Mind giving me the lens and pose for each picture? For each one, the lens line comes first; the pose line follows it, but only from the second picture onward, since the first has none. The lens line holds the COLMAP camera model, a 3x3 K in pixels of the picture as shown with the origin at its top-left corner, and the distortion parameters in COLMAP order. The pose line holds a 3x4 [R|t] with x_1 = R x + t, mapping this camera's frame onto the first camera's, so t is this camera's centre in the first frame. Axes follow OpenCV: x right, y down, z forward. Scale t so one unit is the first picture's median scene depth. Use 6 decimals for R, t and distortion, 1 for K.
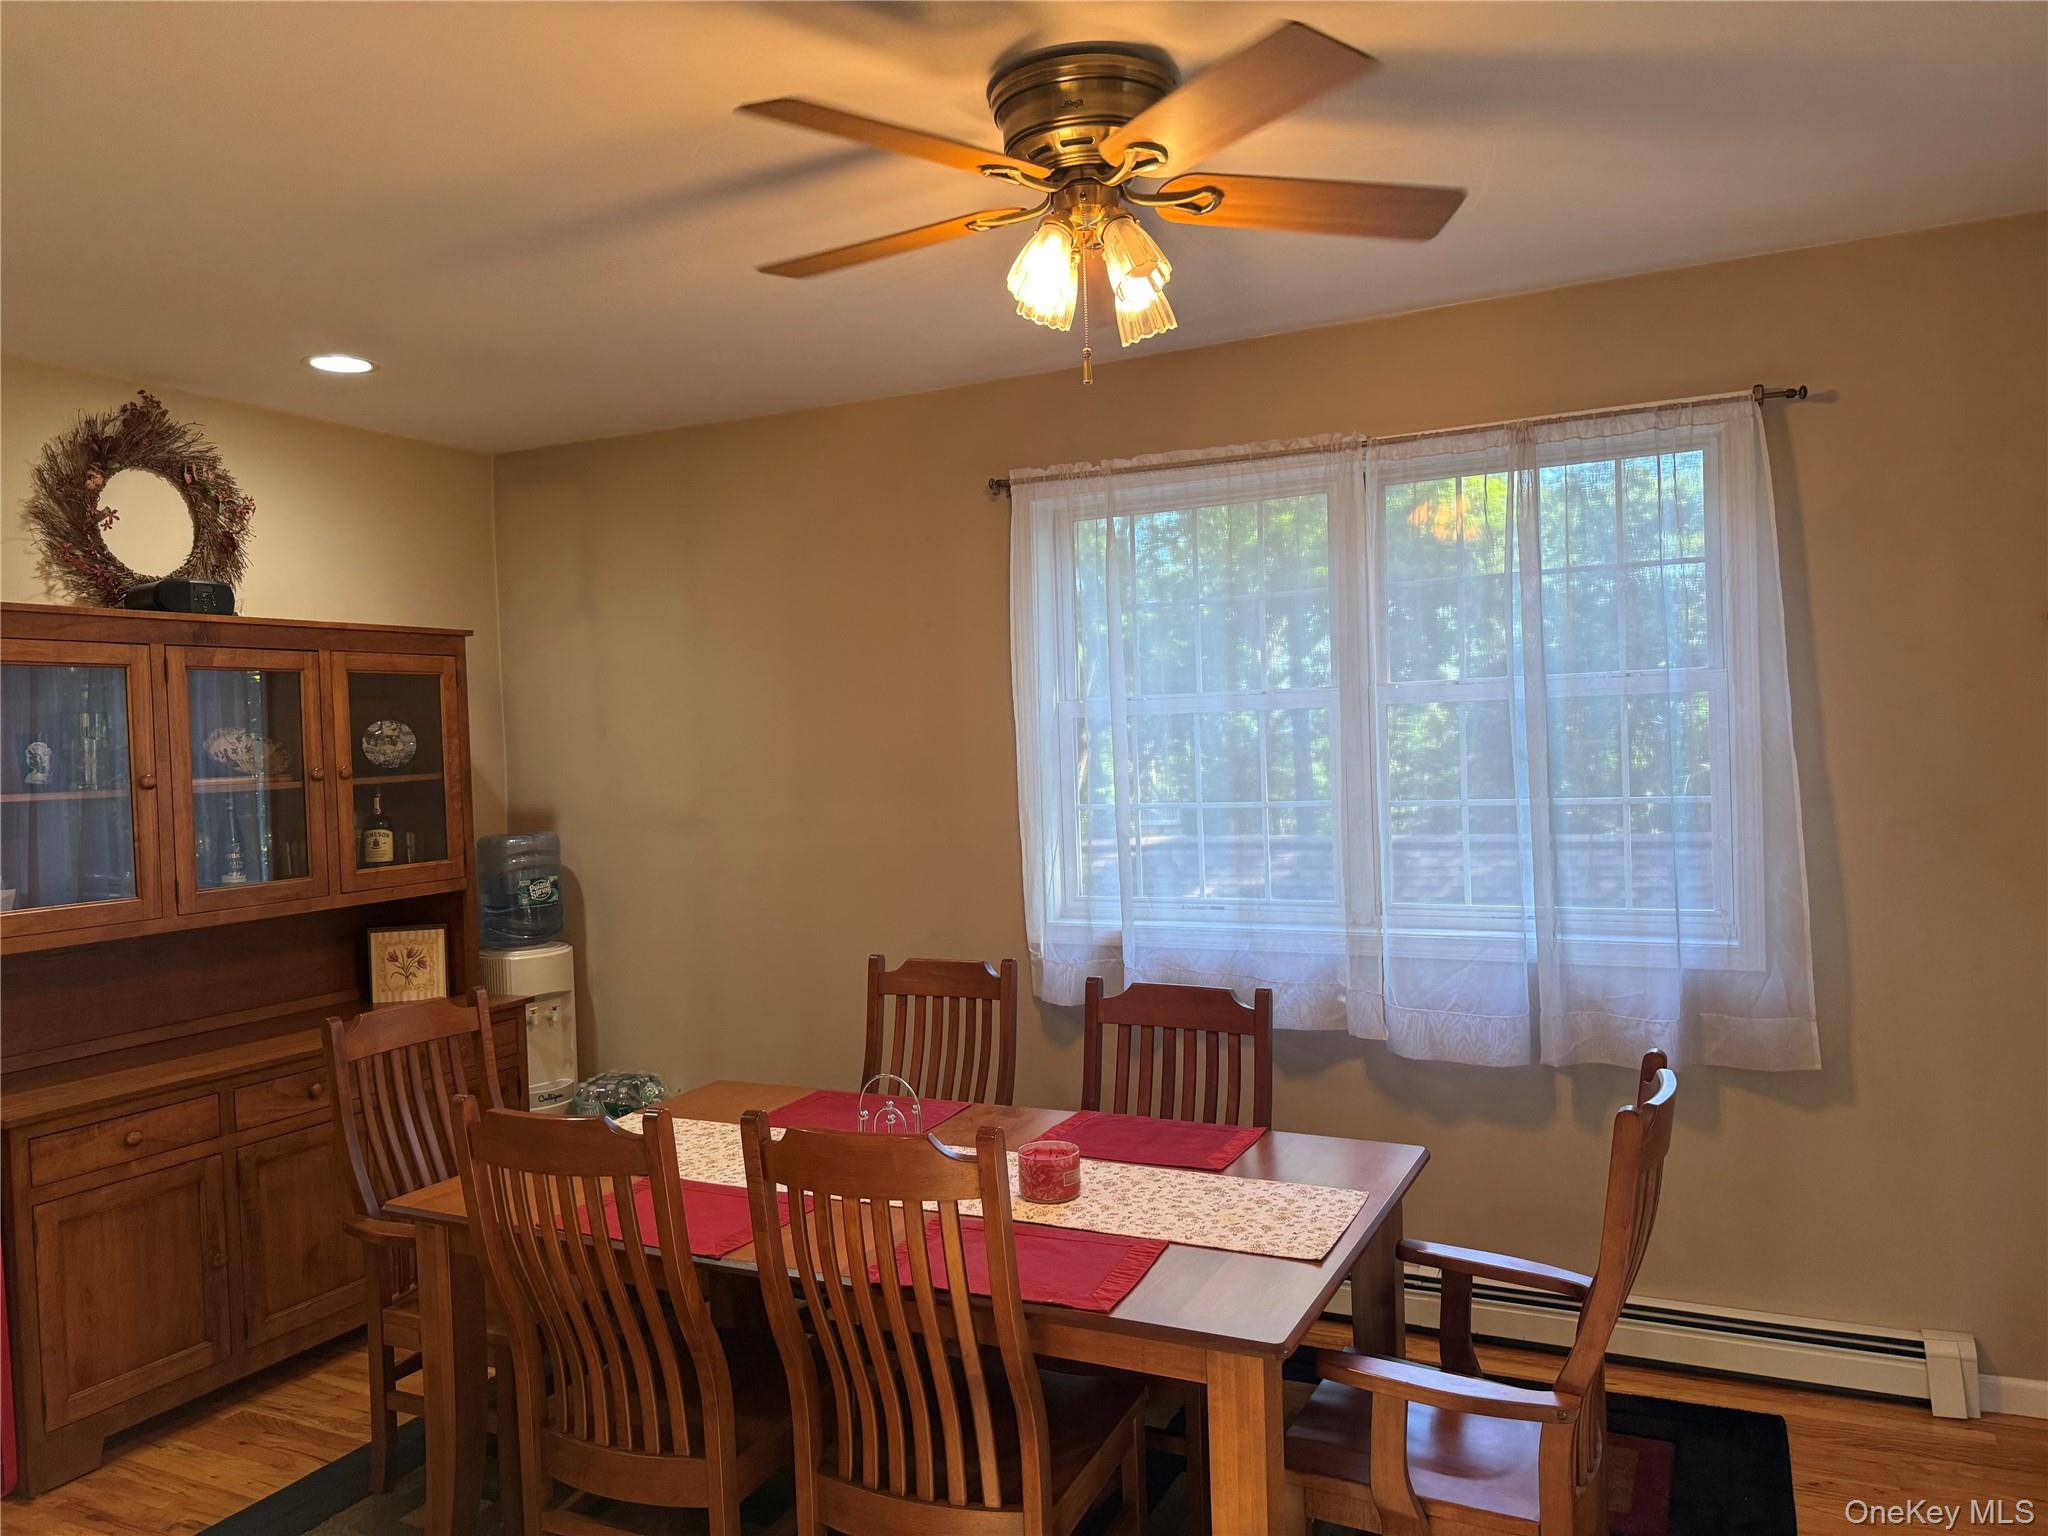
lens RADIAL K [[1458.9, 0, 935.7], [0, 1458.9, 771.6], [0, 0, 1]] dist [0.144635, -0.204777]
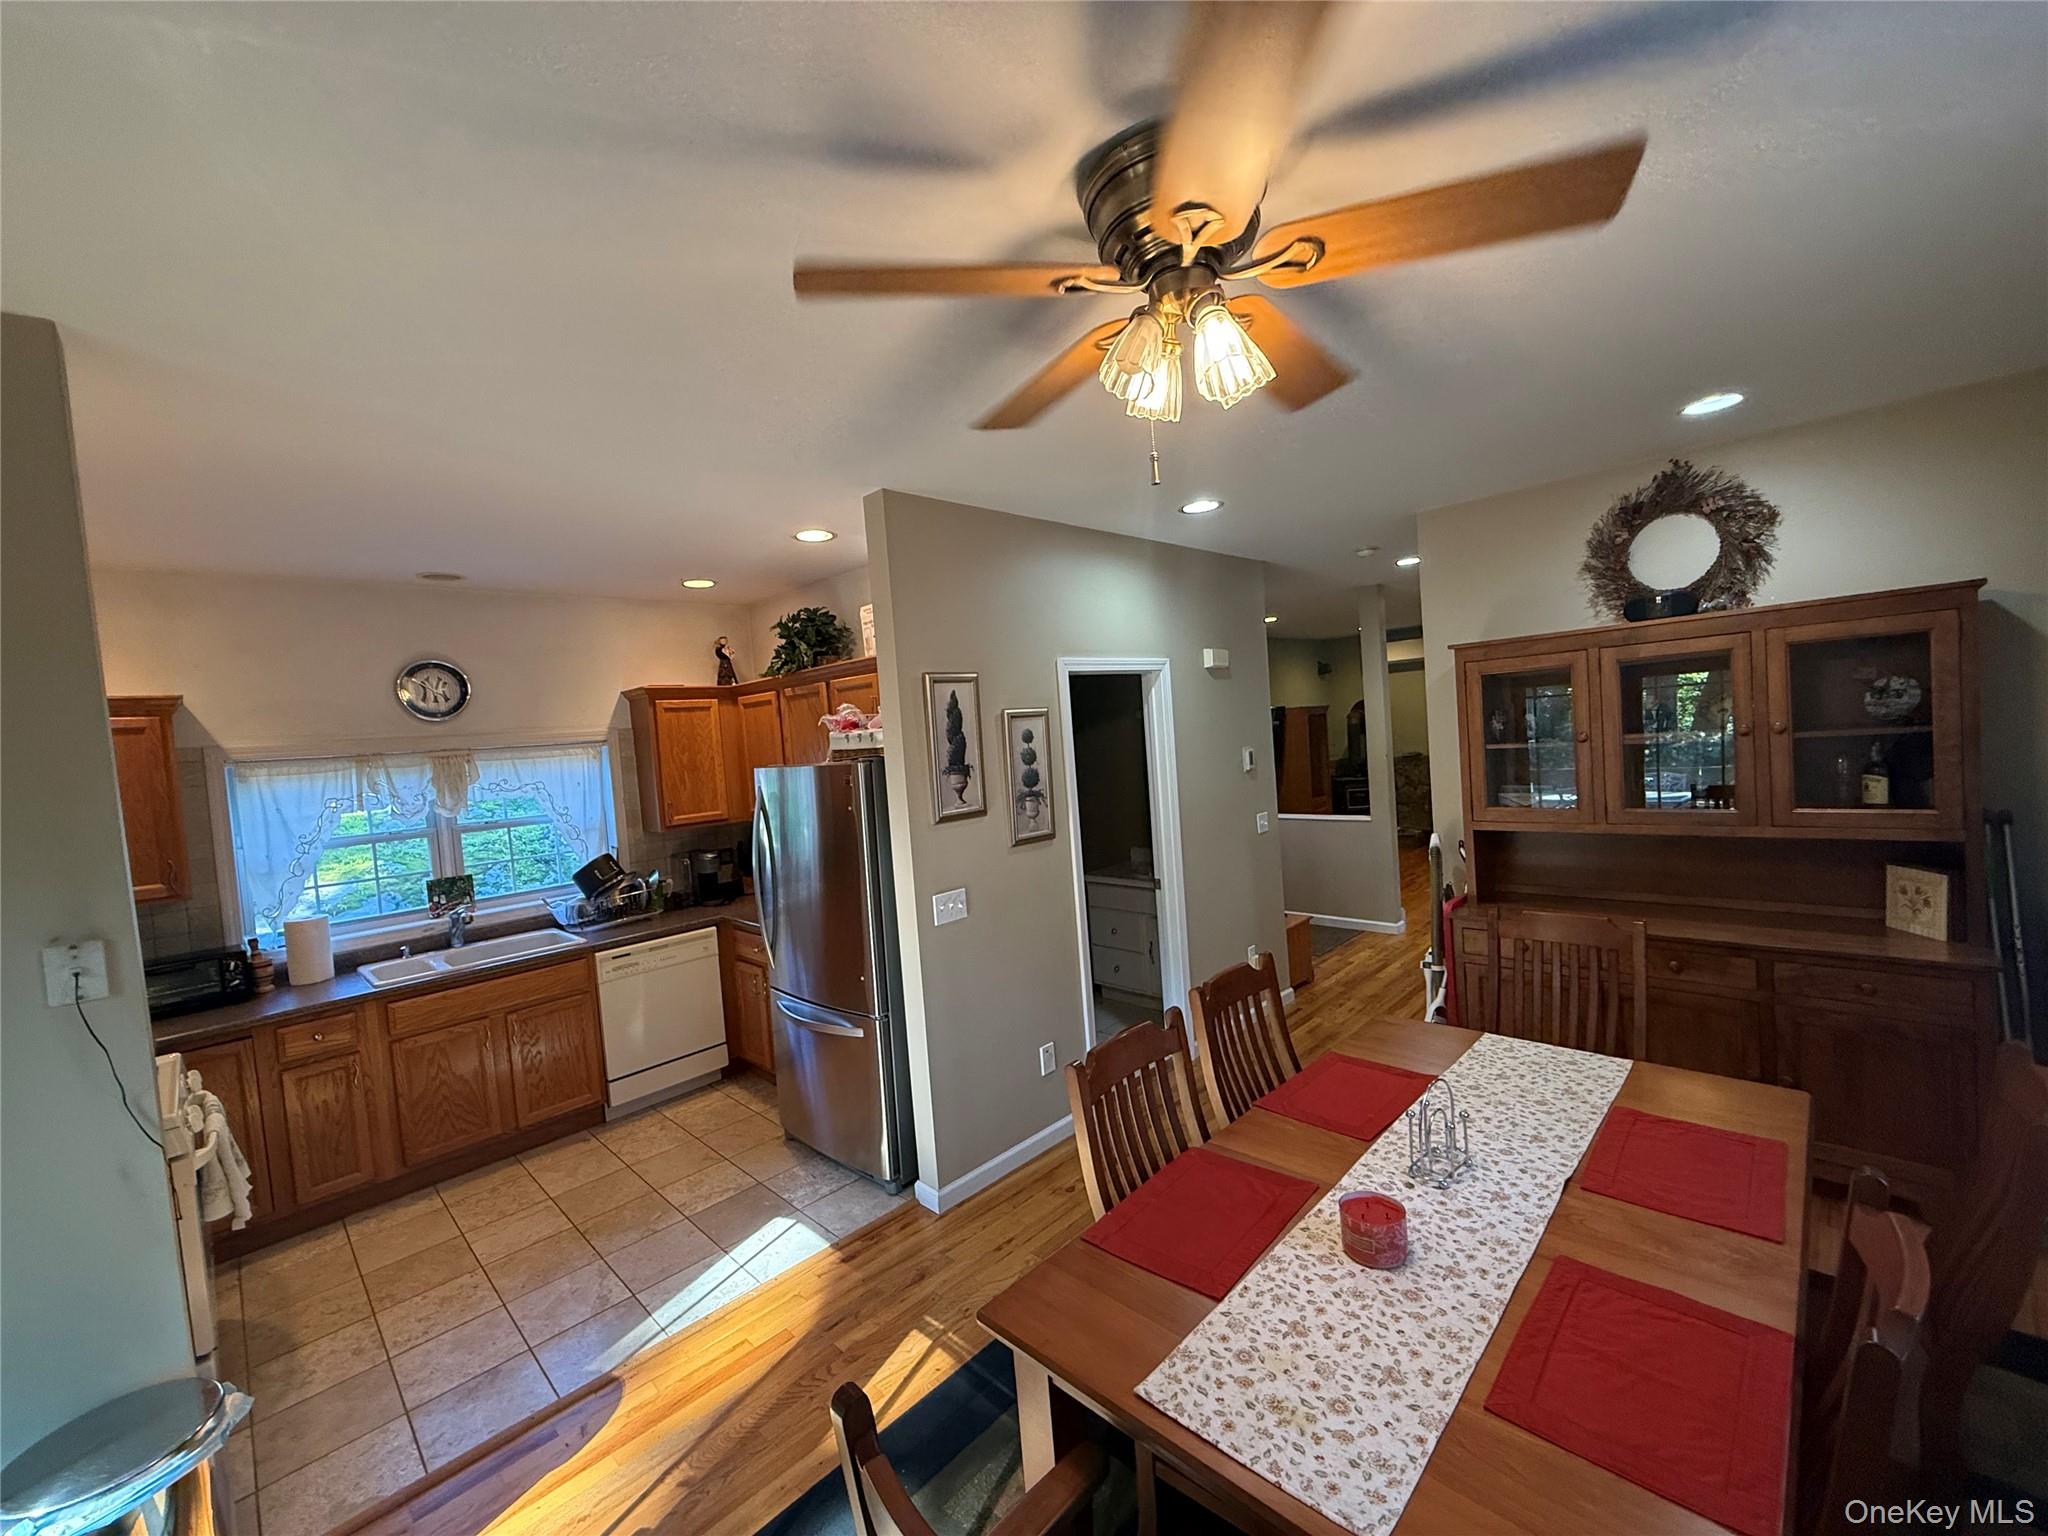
lens RADIAL K [[825.7, 0, 1068.6], [0, 825.7, 771.1], [0, 0, 1]] dist [-0.000280, -0.000100]
pose [[-0.259699, 0.104121, -0.960060, 0.408219], [0.063911, 0.993844, 0.090497, -0.063049], [0.963573, -0.037856, -0.264754, 0.620993]]
